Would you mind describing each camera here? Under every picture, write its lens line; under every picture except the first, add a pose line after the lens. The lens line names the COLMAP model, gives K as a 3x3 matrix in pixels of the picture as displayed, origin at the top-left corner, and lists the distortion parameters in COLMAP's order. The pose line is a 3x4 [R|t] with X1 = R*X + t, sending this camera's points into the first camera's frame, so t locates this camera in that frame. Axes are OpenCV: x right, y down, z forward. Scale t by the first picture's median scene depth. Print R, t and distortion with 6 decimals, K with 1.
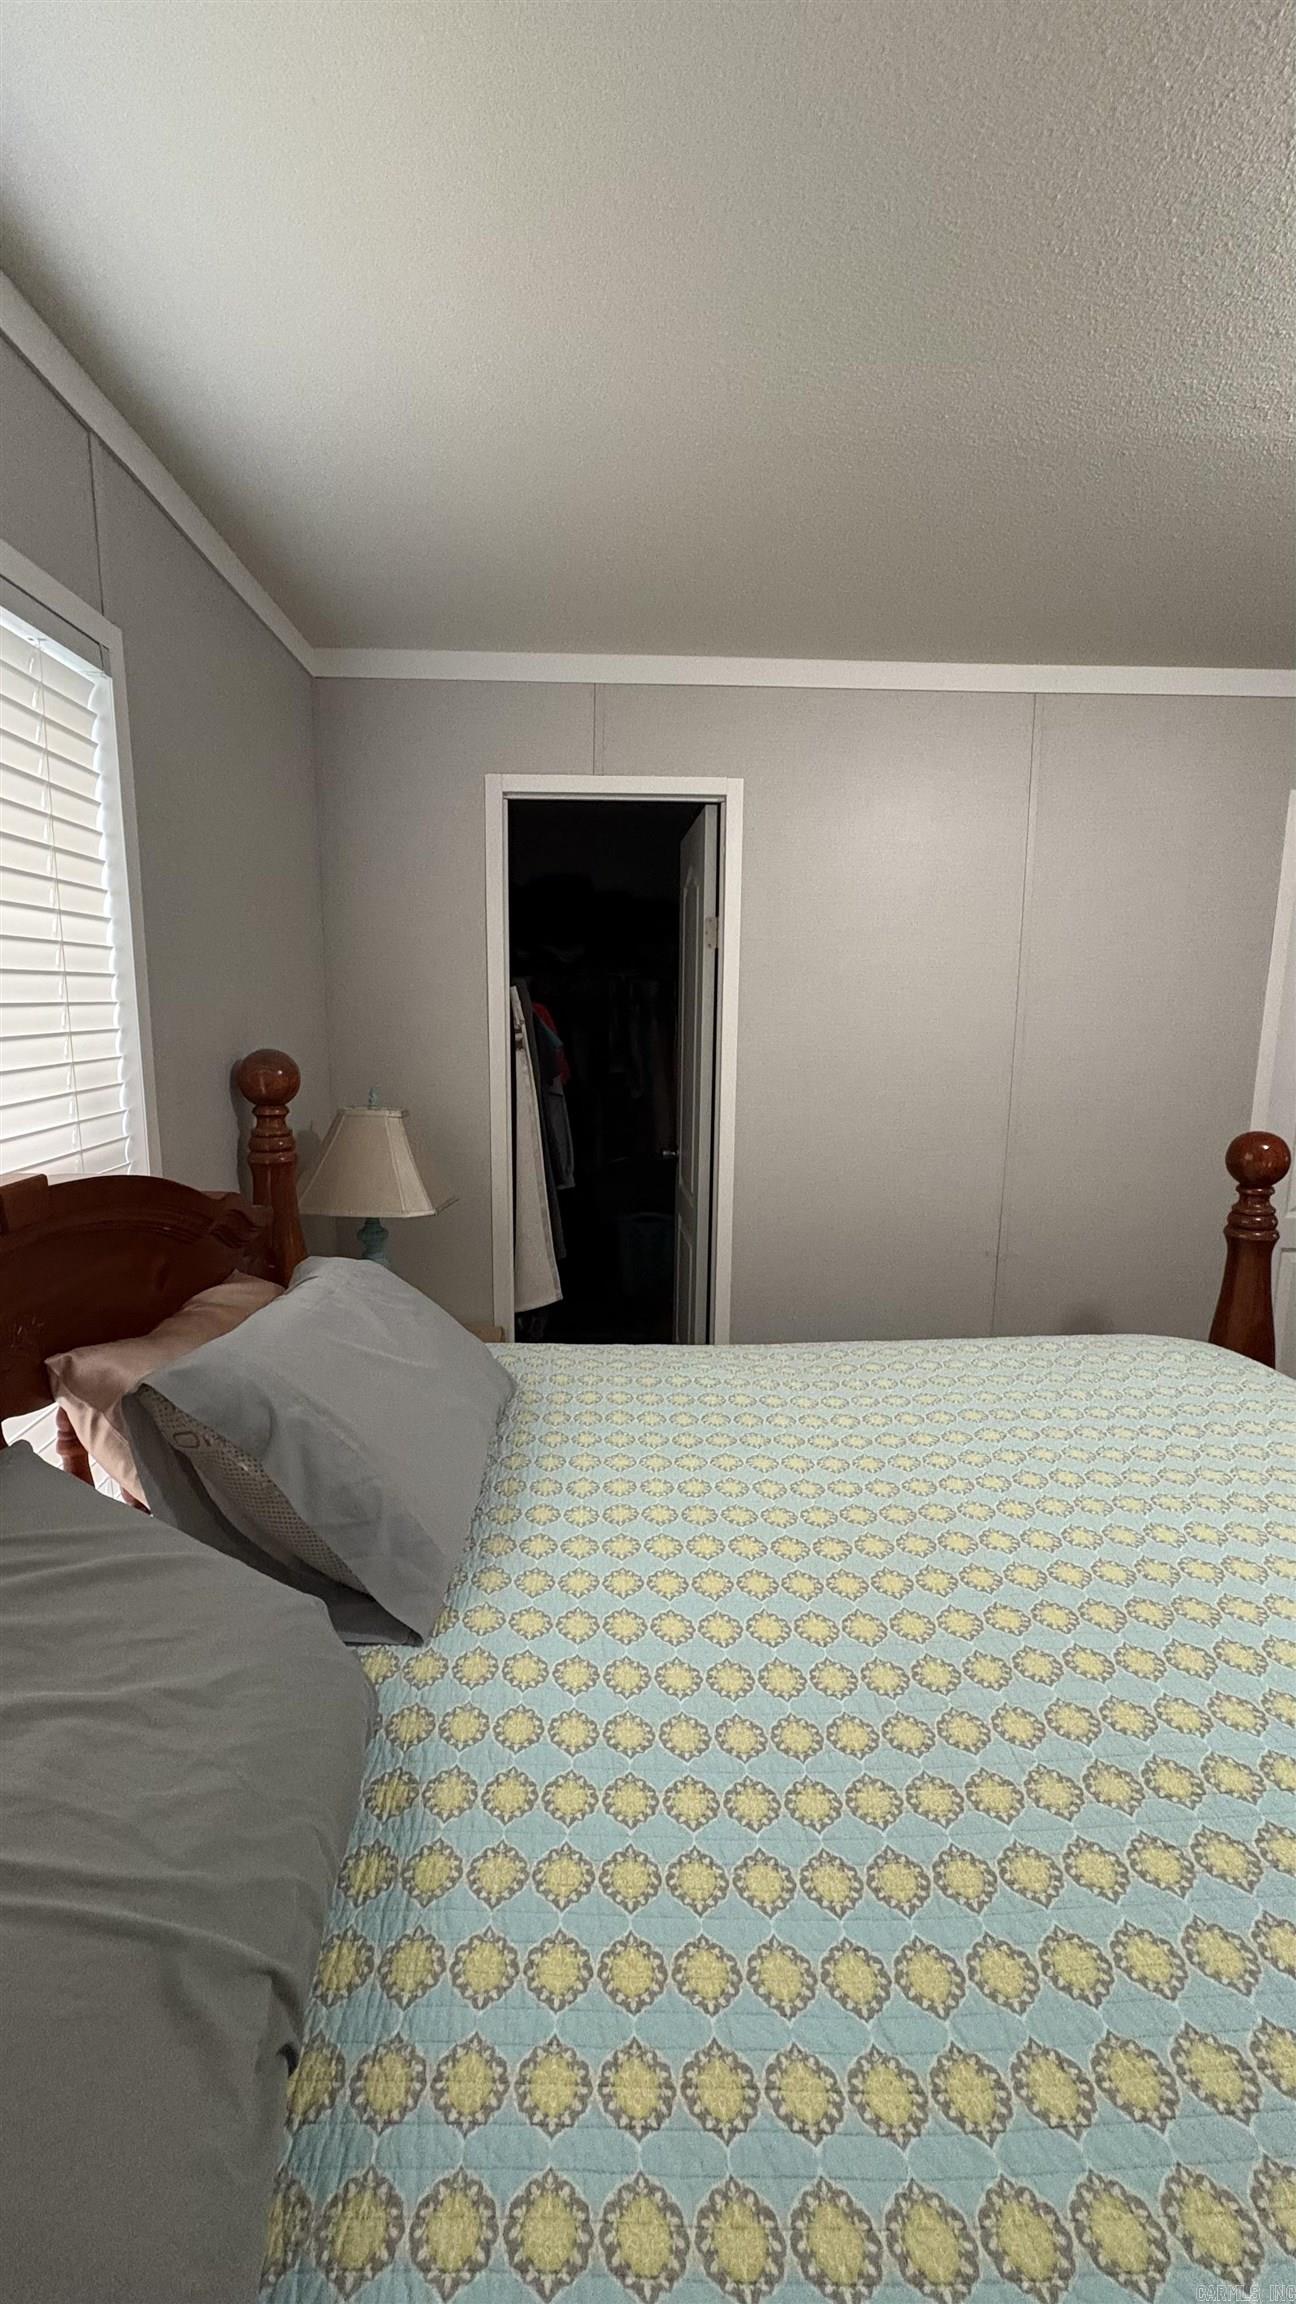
lens RADIAL K [[920.7, 0, 649.5], [0, 920.7, 1153.4], [0, 0, 1]] dist [0.002159, 0.000357]
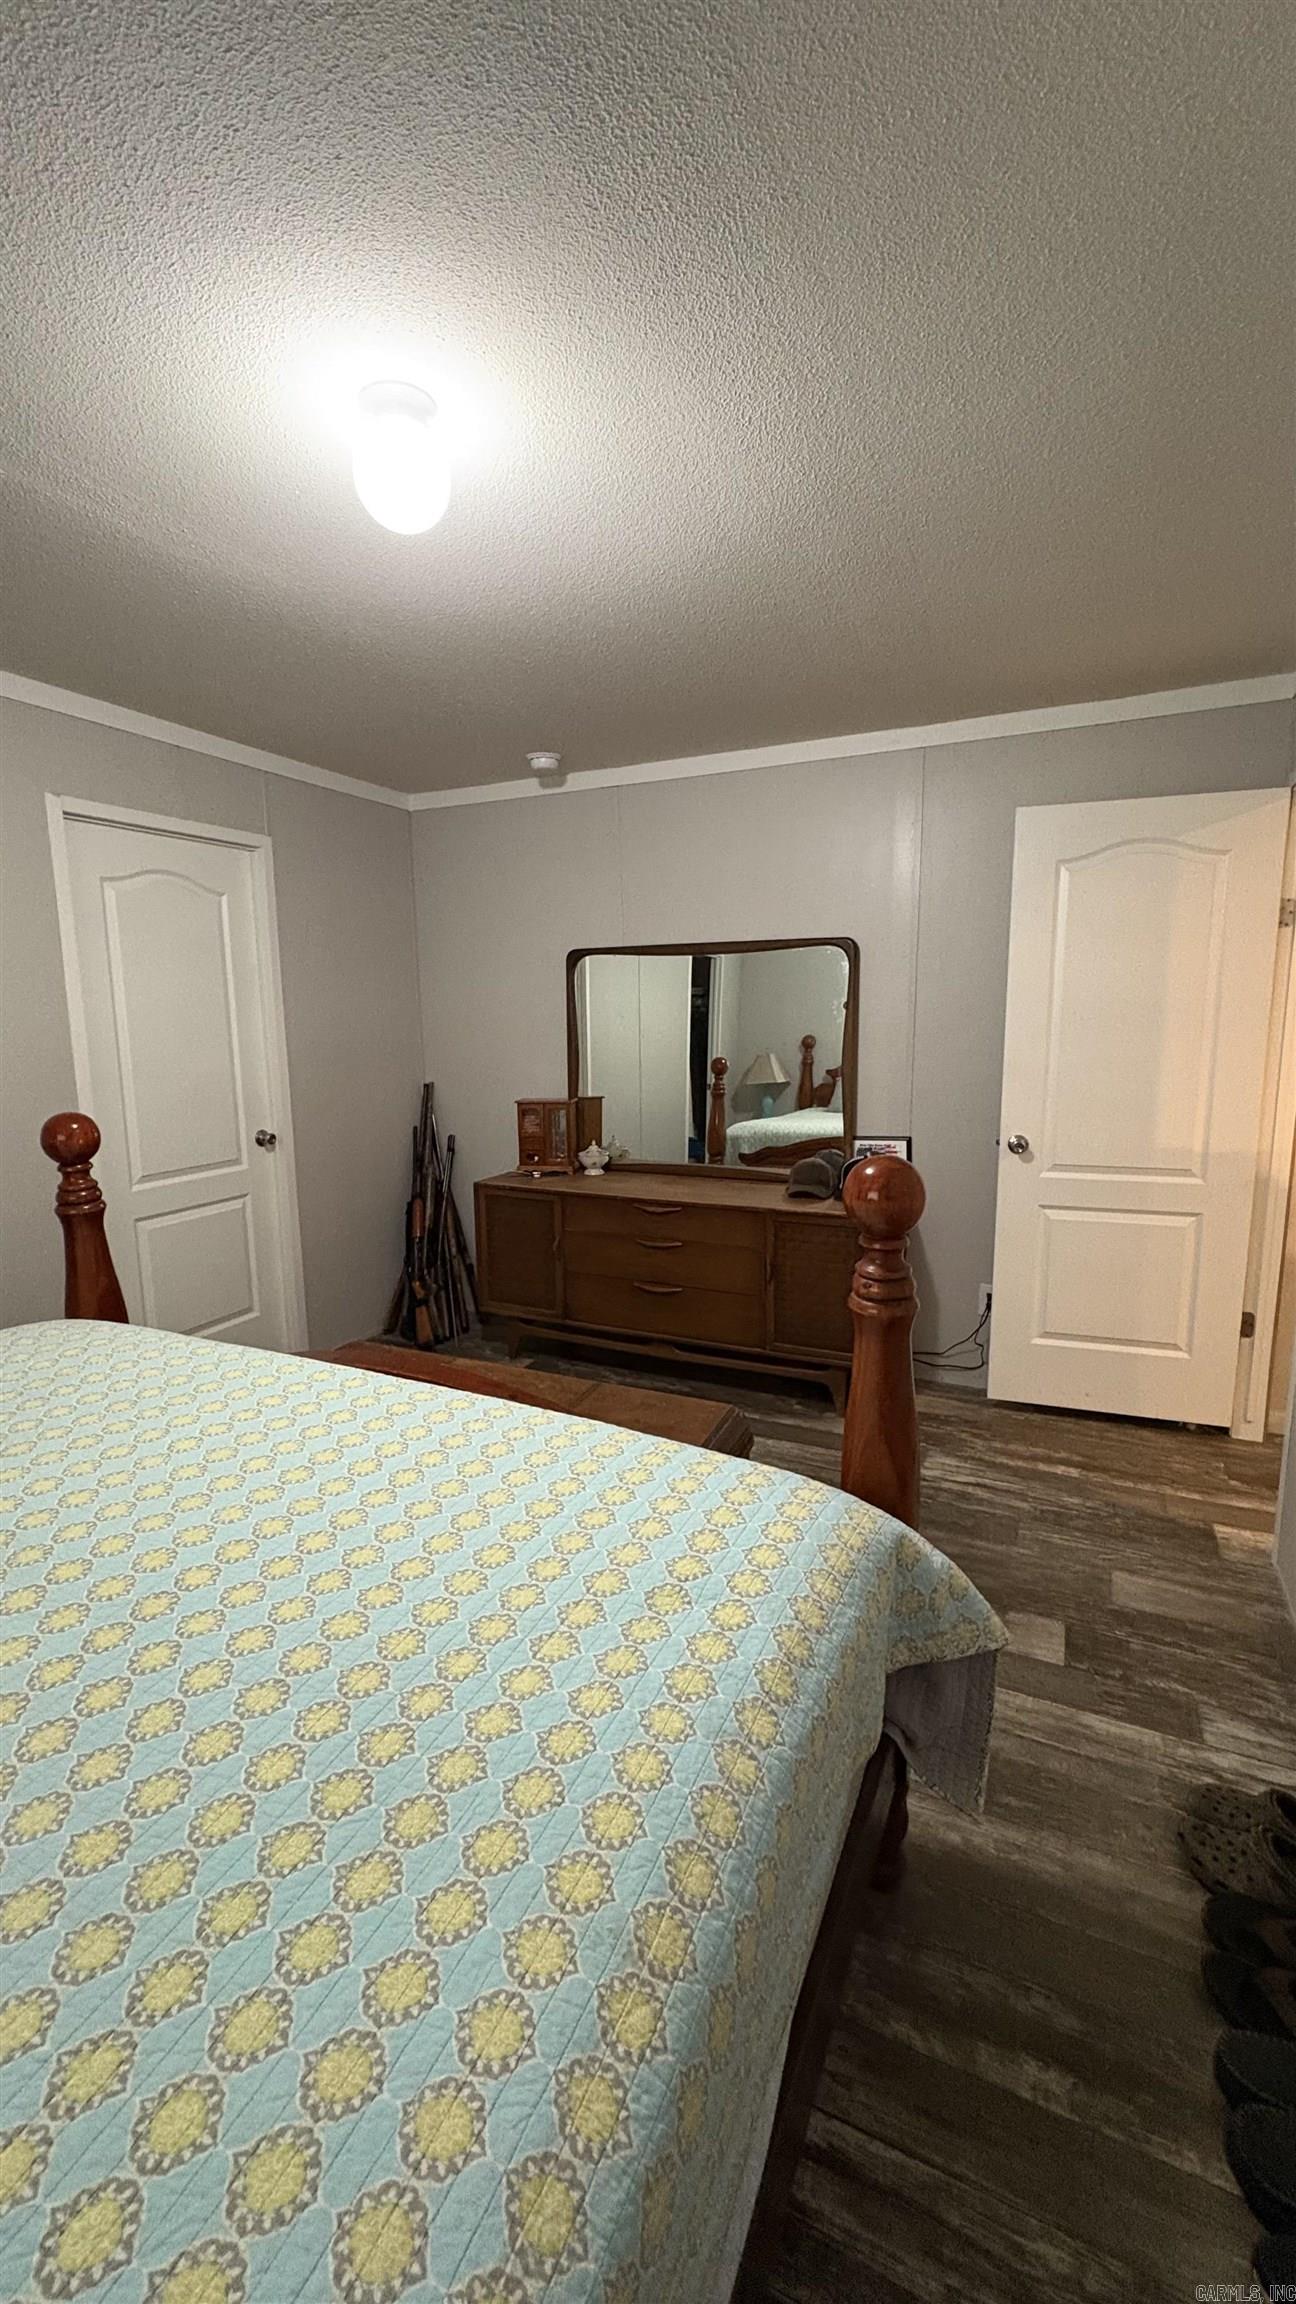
lens RADIAL K [[920.7, 0, 648.6], [0, 920.7, 1152.4], [0, 0, 1]] dist [0.002159, 0.000357]
pose [[0.464982, -0.154715, 0.871697, 0.053966], [0.158326, 0.983271, 0.090063, 0.043492], [-0.871048, 0.096135, 0.481699, -0.126798]]
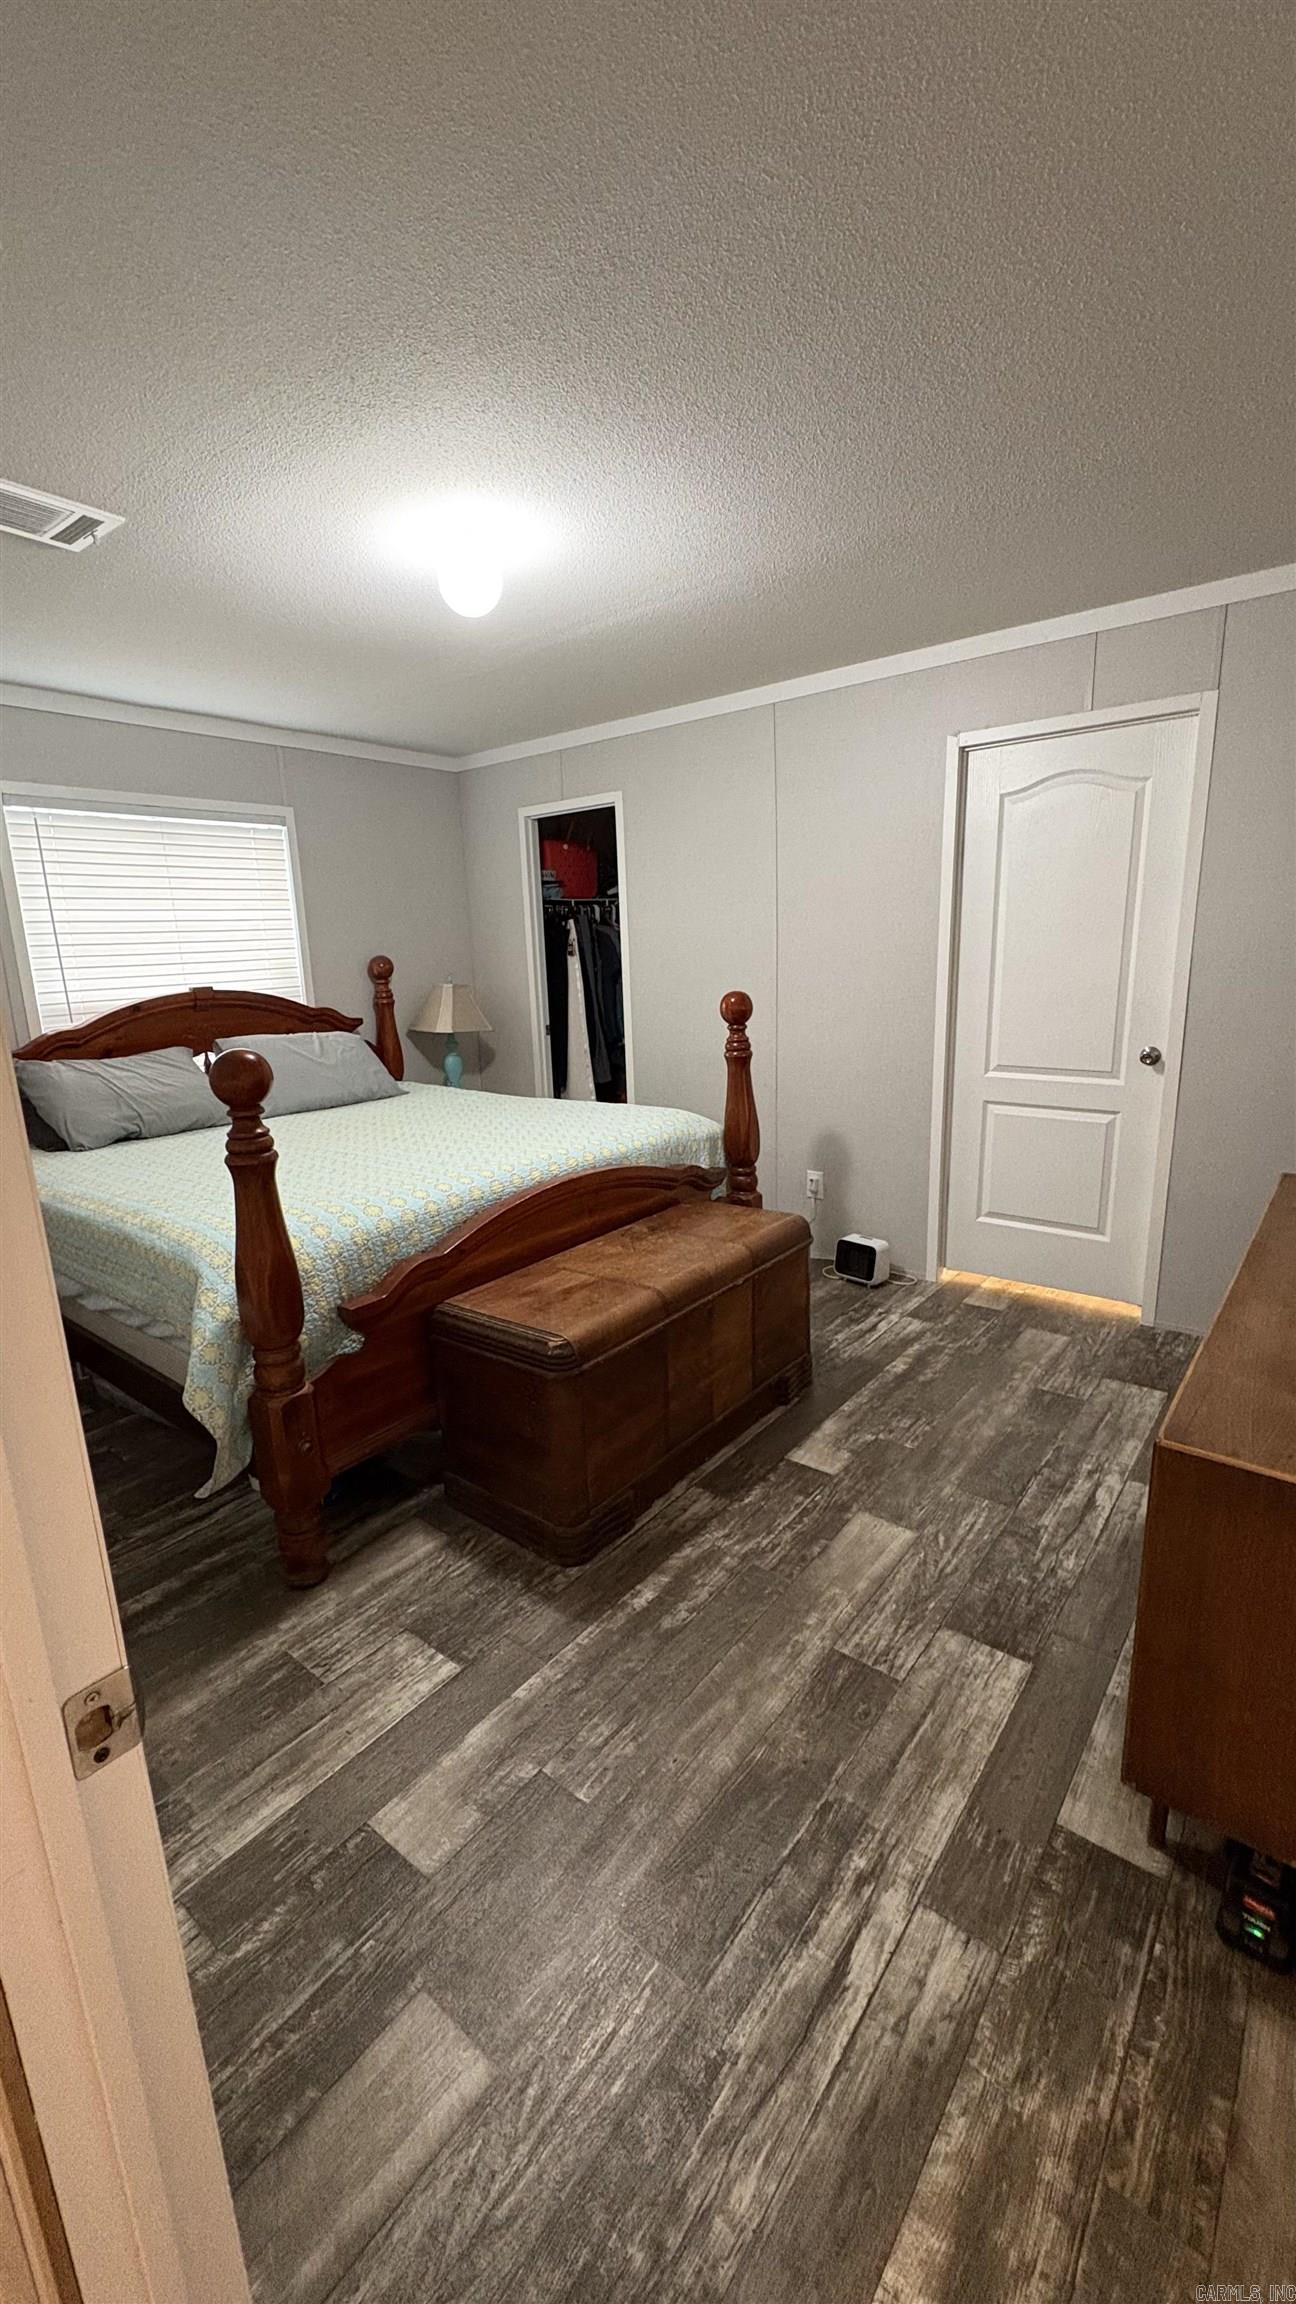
lens RADIAL K [[920.7, 0, 649.5], [0, 920.7, 1154.4], [0, 0, 1]] dist [0.002159, 0.000357]
pose [[0.750166, 0.117397, -0.650745, 2.234085], [-0.066429, 0.992515, 0.102476, 0.148949], [0.657904, -0.033646, 0.752350, -0.472977]]
